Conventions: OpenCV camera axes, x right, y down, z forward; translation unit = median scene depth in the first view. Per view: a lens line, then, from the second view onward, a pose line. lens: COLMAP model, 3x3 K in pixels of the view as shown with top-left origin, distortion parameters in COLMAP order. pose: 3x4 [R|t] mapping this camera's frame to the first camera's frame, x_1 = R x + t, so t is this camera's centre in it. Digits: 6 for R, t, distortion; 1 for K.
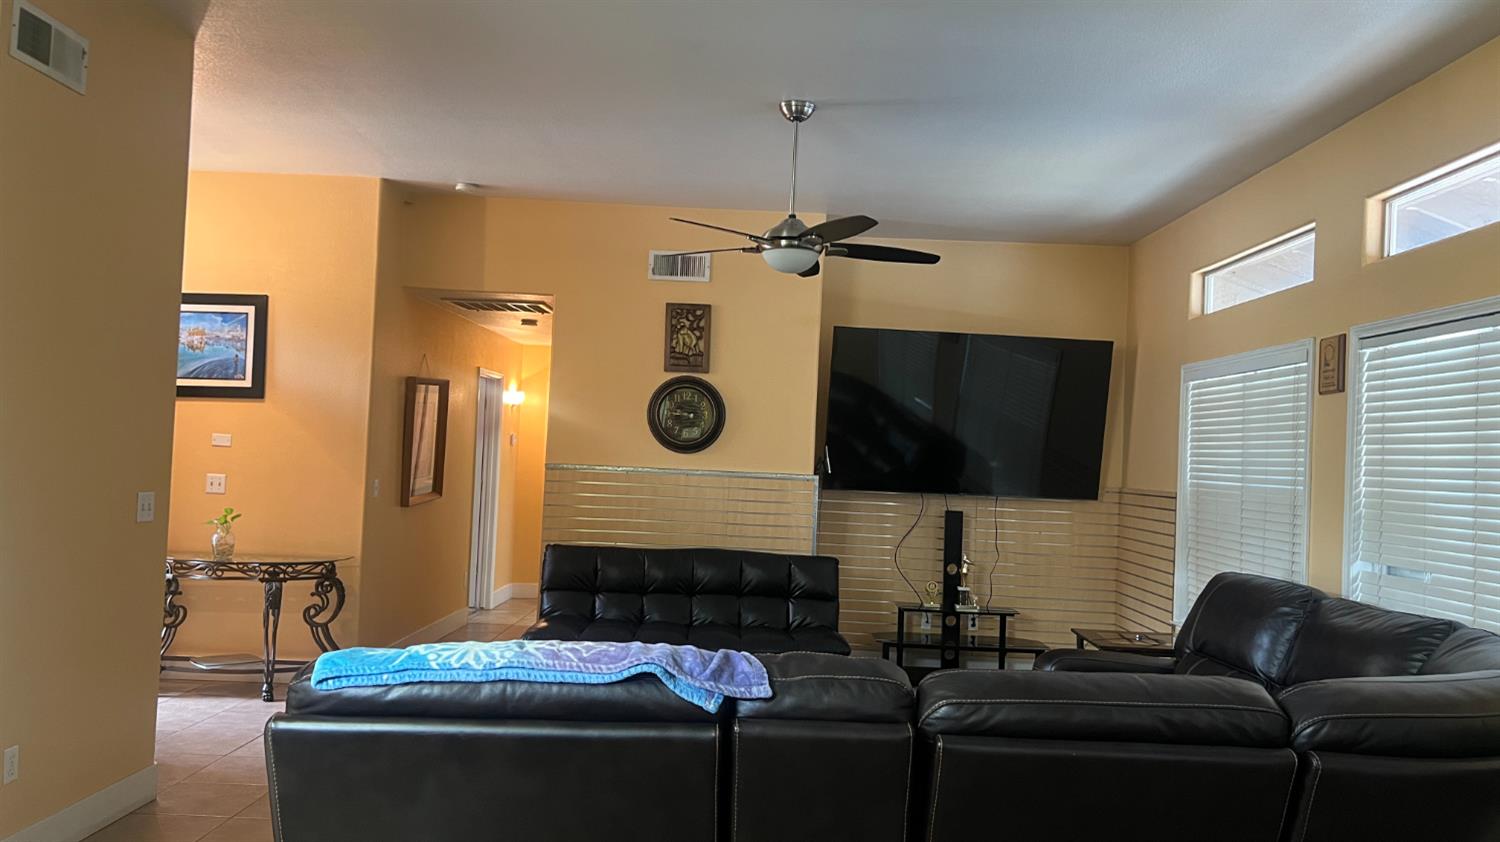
lens RADIAL K [[1118.1, 0, 750.0], [0, 1118.1, 421.0], [0, 0, 1]] dist [0.096114, -0.161339]
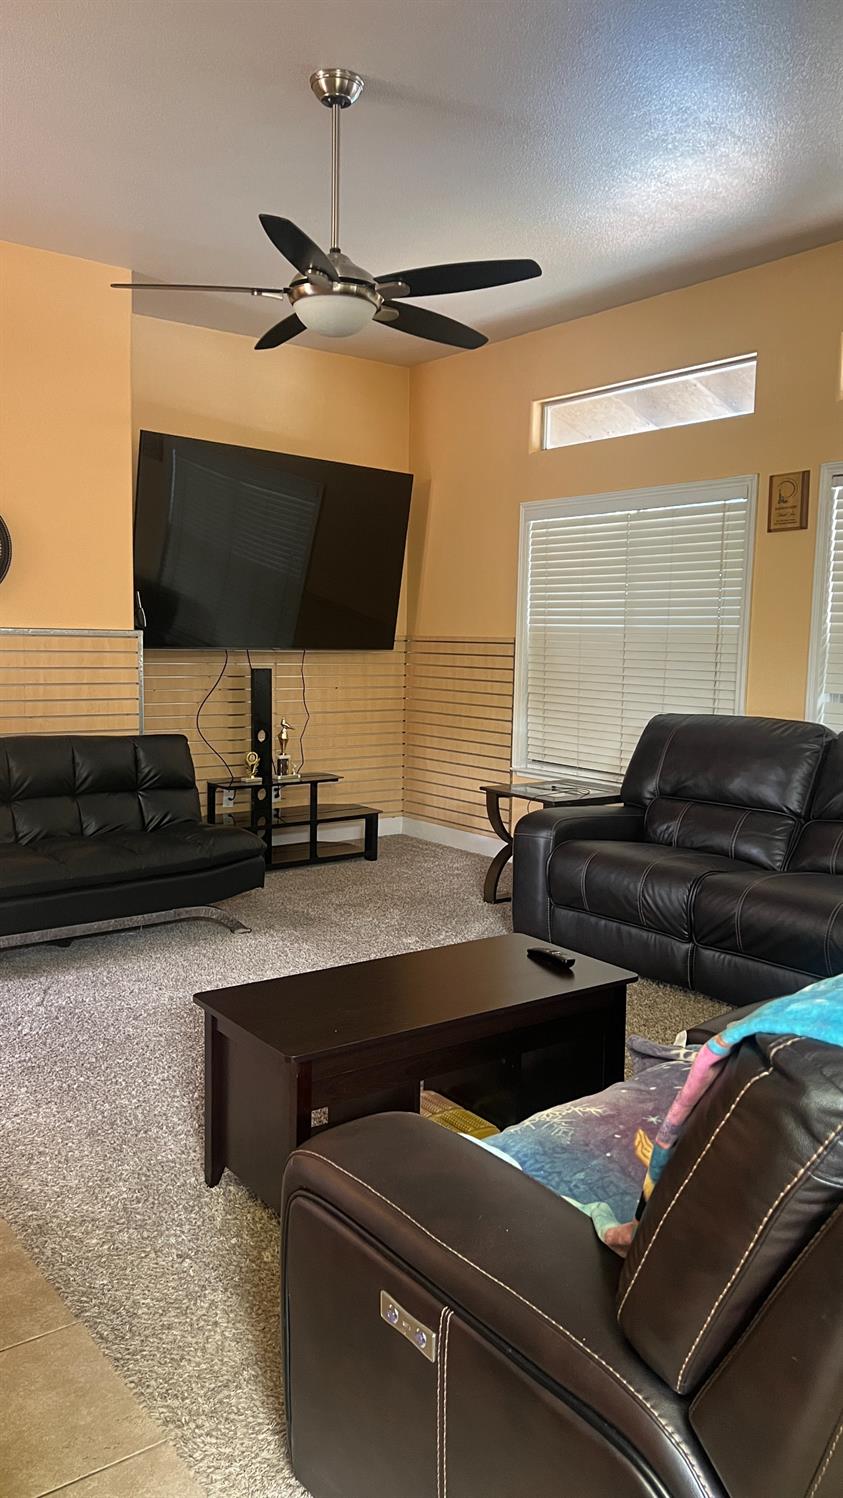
lens RADIAL K [[1116.7, 0, 421.1], [0, 1116.7, 759.4], [0, 0, 1]] dist [0.096114, -0.161339]
pose [[0.794933, -0.096541, 0.598967, -0.258462], [-0.002646, 0.986697, 0.162546, 0.009900], [-0.606692, -0.130798, 0.784103, 0.266010]]
